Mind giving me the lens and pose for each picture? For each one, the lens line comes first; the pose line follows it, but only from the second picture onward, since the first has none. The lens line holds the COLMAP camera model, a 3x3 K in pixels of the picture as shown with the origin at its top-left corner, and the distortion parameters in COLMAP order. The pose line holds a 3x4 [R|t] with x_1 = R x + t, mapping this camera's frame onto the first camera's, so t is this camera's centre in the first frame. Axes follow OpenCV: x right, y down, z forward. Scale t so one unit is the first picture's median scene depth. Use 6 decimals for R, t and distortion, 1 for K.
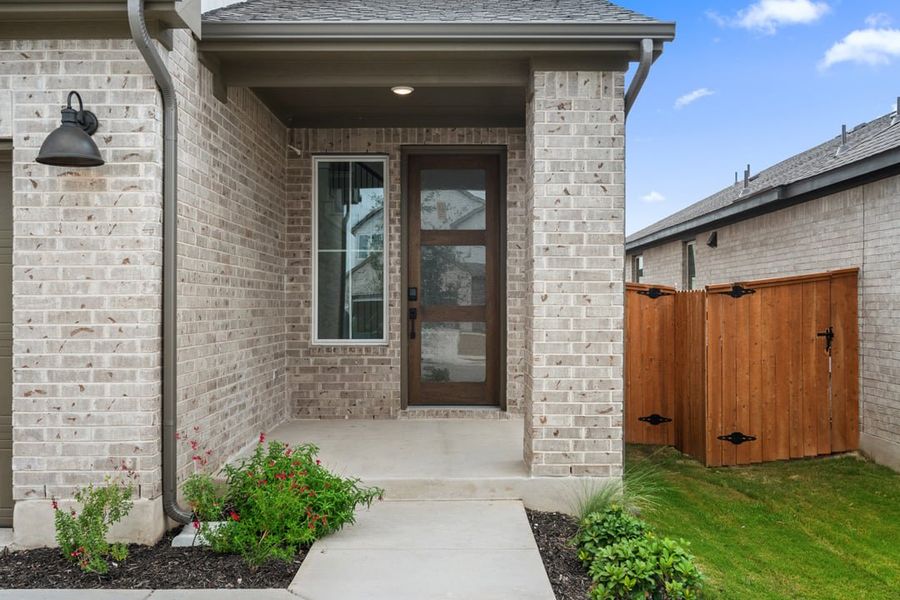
lens RADIAL K [[833.7, 0, 441.4], [0, 833.7, 303.4], [0, 0, 1]] dist [0.004080, 0.000000]
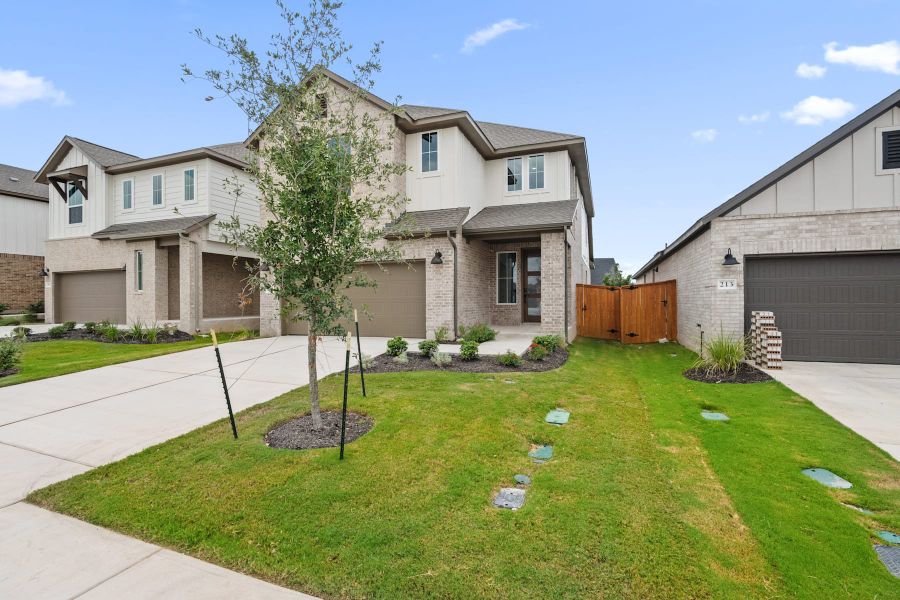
lens RADIAL K [[421.8, 0, 449.3], [0, 421.8, 298.5], [0, 0, 1]] dist [0.003562, -0.002324]
pose [[0.934342, -0.007856, -0.356292, 0.457224], [0.005523, 0.999956, -0.007564, 0.054359], [0.356335, 0.005100, 0.934344, -1.162464]]
